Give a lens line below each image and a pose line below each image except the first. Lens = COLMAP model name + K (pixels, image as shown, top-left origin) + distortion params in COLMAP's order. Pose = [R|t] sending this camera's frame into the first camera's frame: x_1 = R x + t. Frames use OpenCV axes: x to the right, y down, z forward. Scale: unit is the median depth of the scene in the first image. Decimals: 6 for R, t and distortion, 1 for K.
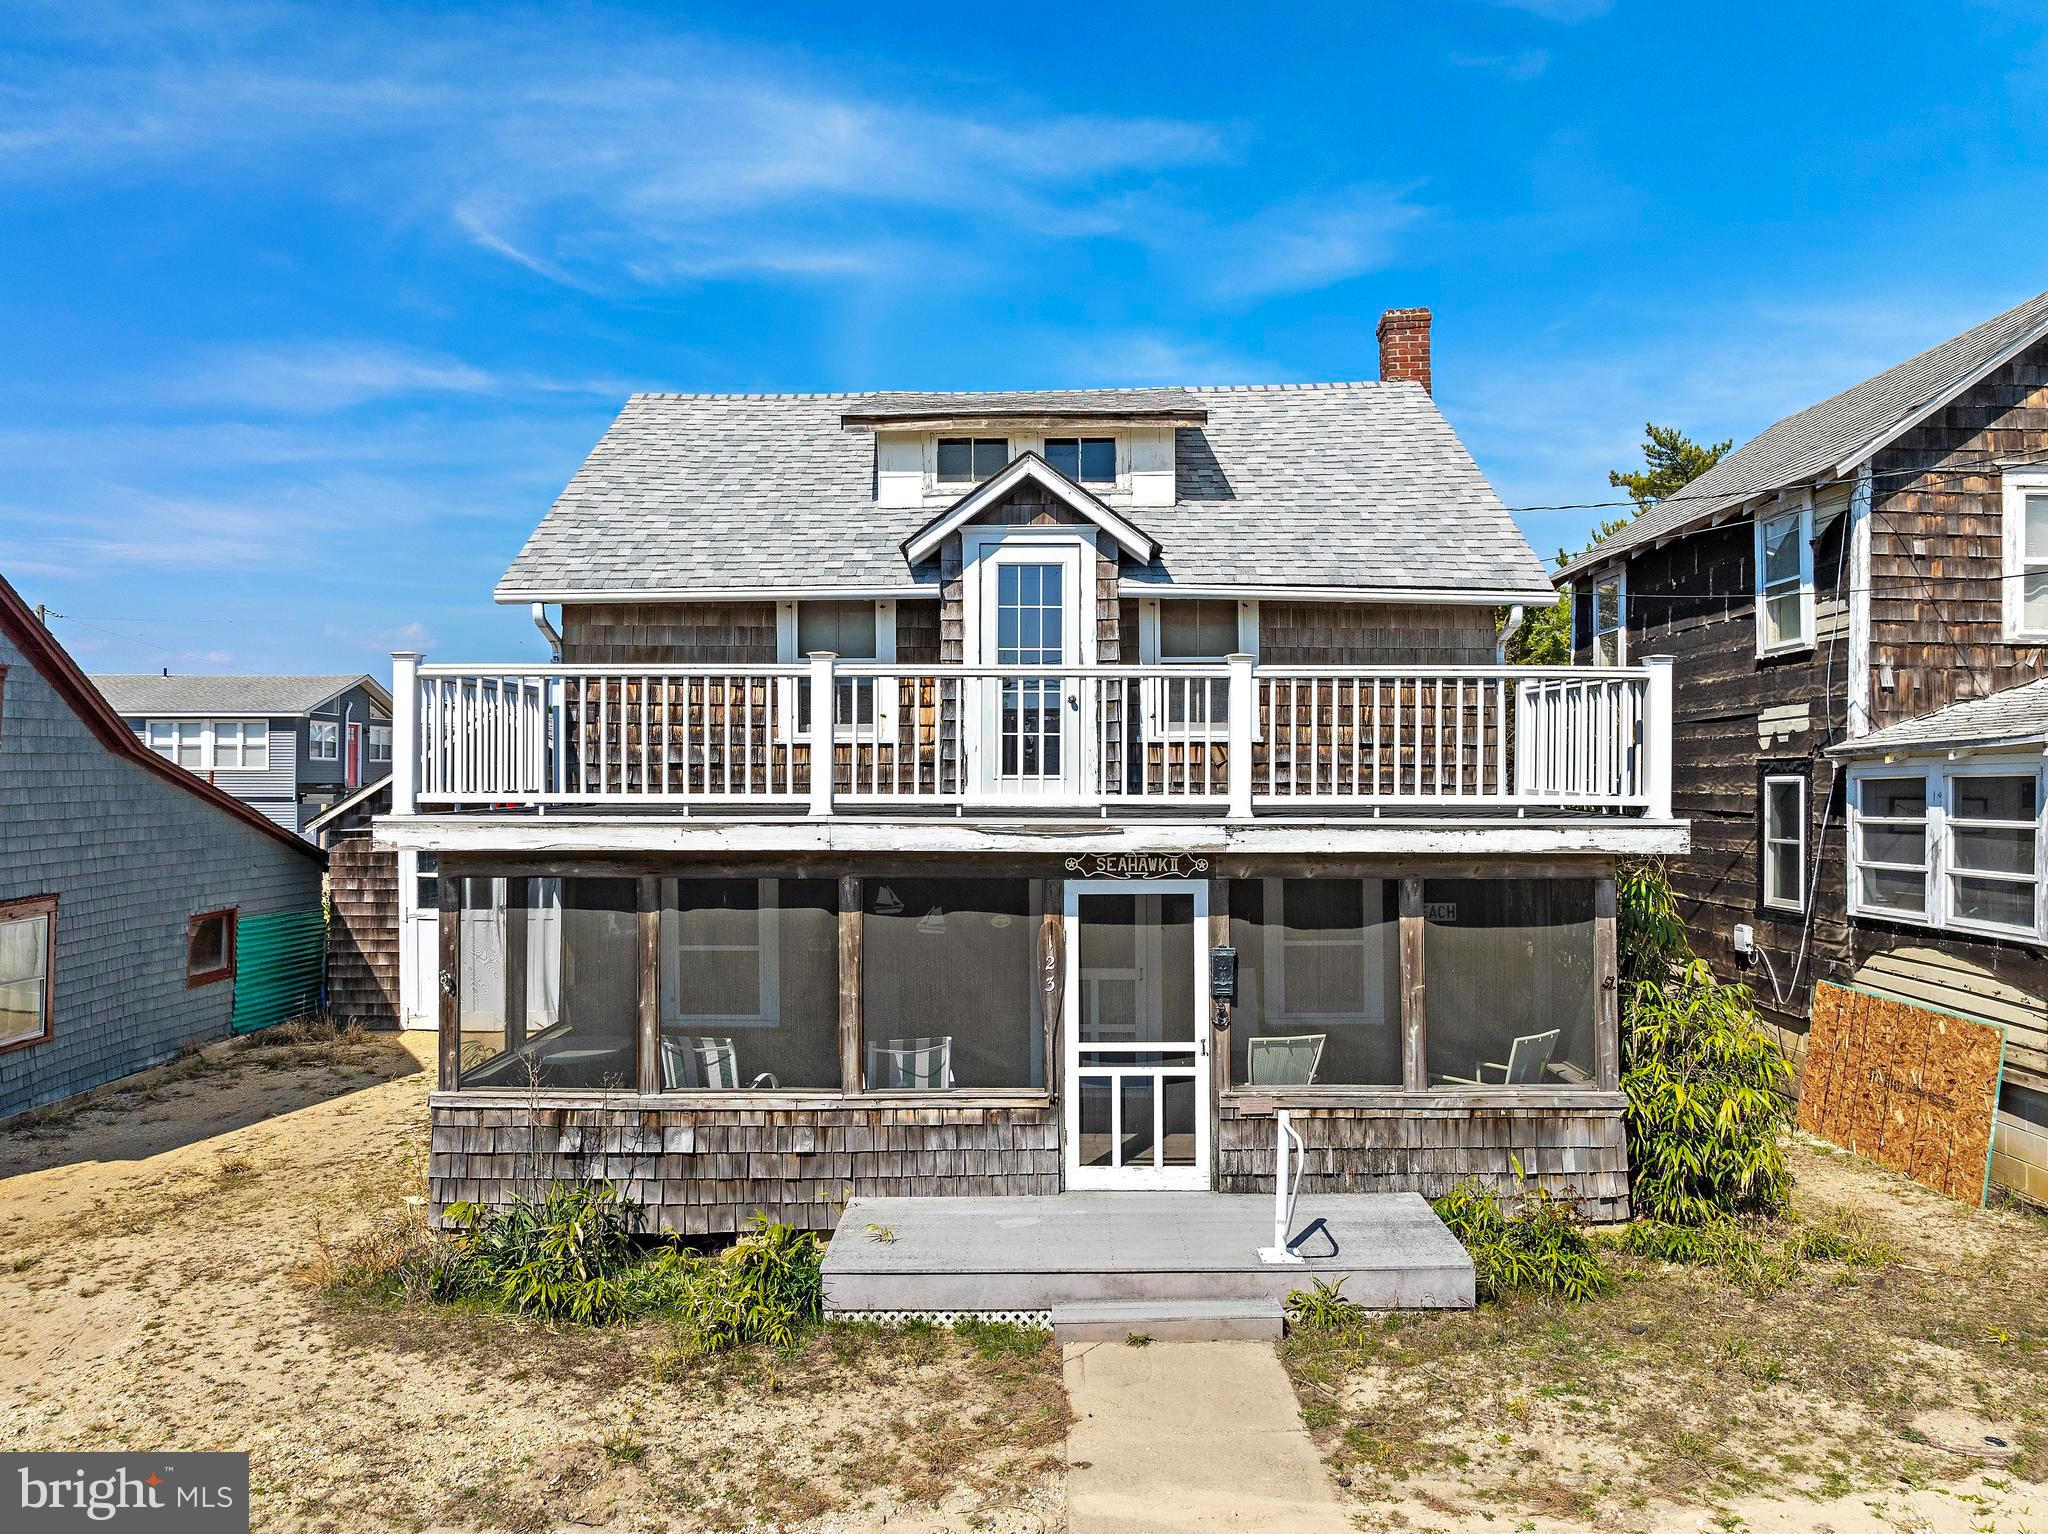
lens RADIAL K [[1445.5, 0, 1024.0], [0, 1445.5, 767.0], [0, 0, 1]] dist [-0.045212, 0.010020]
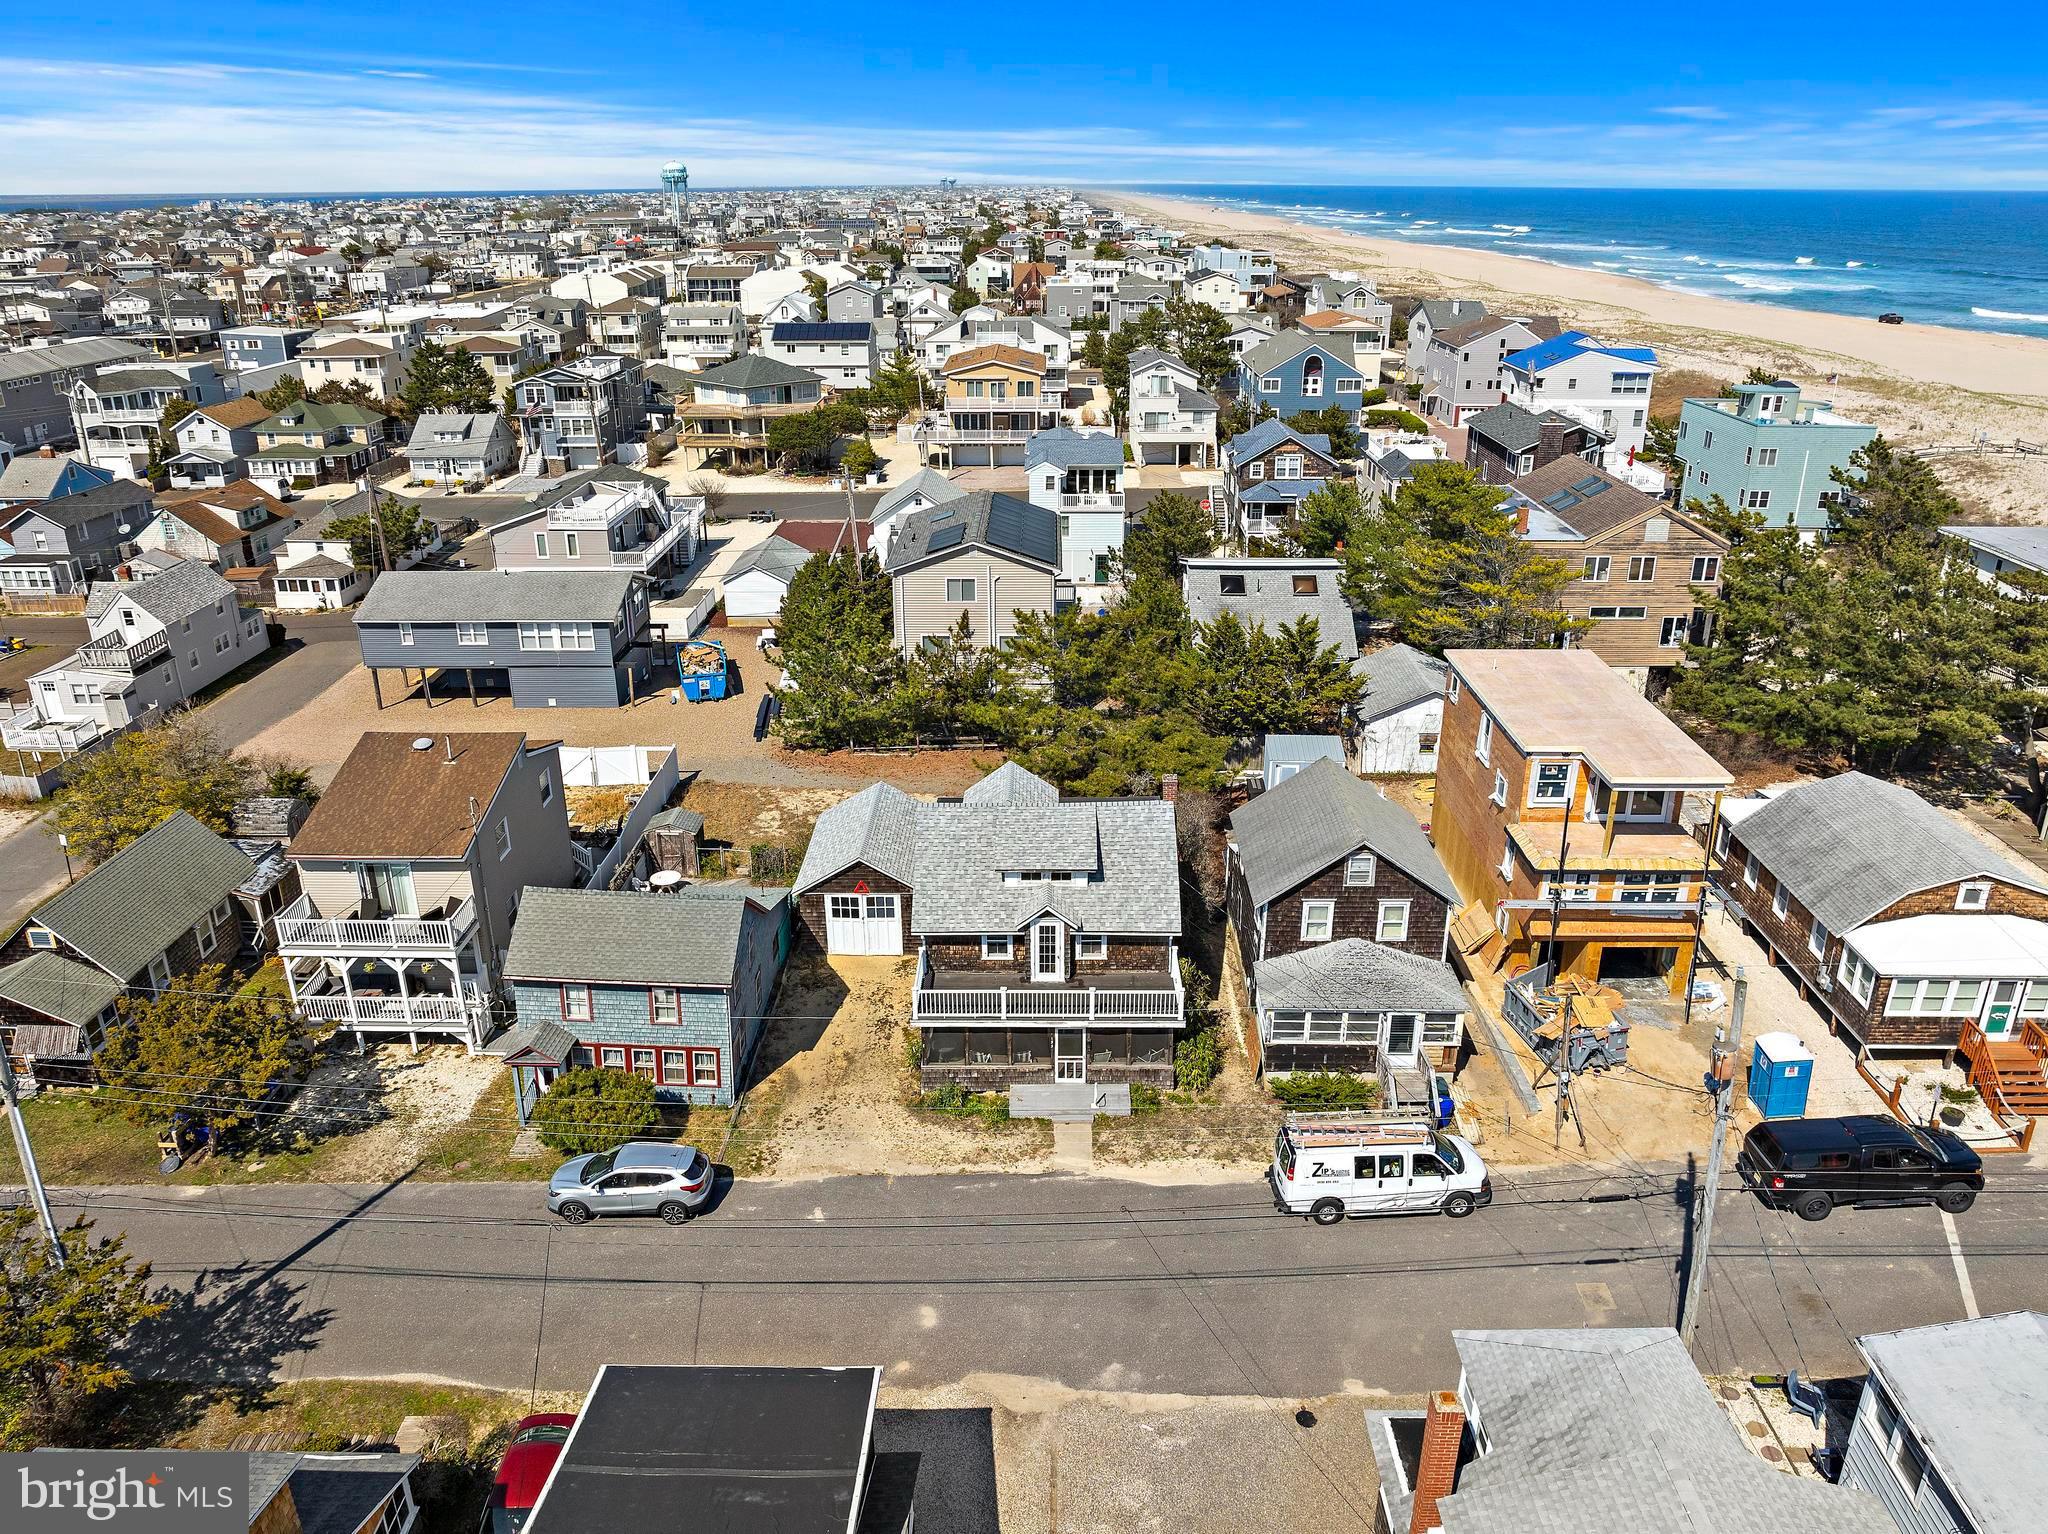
lens RADIAL K [[1461.7, 0, 1024.6], [0, 1461.7, 764.9], [0, 0, 1]] dist [-0.035857, -0.003185]
pose [[0.999938, -0.003385, -0.010612, -0.017658], [0.007182, 0.924151, 0.381960, -2.515911], [0.008514, -0.382013, 0.924118, -3.053542]]
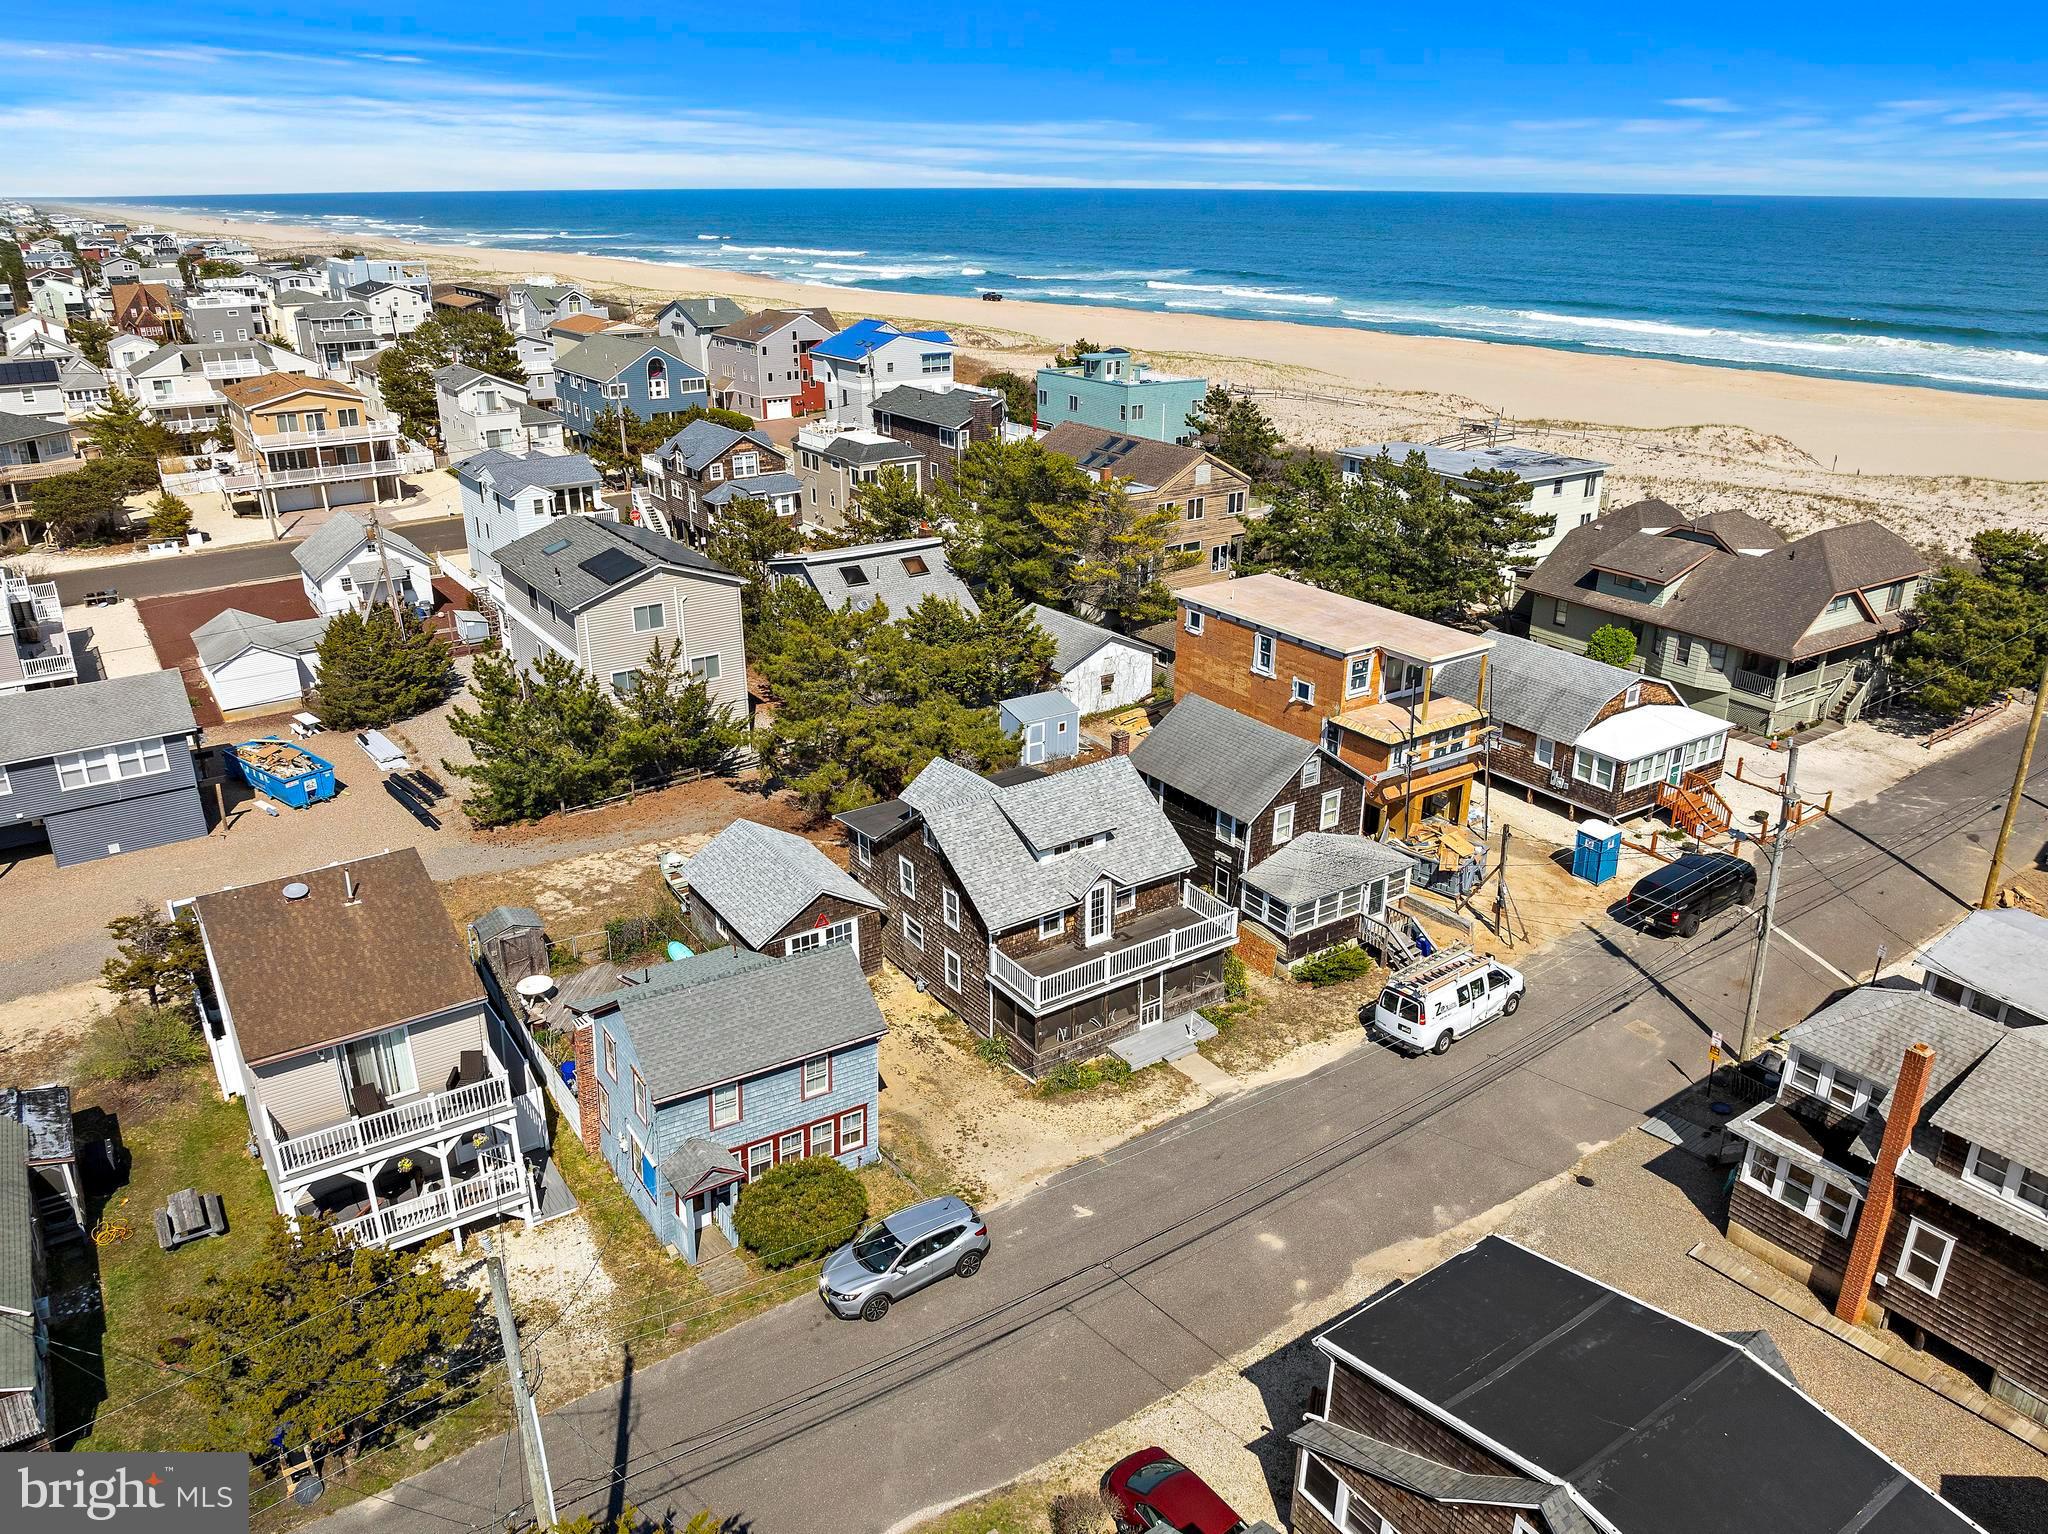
lens RADIAL K [[1466.0, 0, 1024.0], [0, 1466.0, 767.0], [0, 0, 1]] dist [-0.025856, -0.026415]
pose [[0.820812, -0.214795, 0.529273, -2.808446], [-0.004007, 0.924414, 0.381369, -2.504575], [-0.571184, -0.315154, 0.757910, -2.355482]]
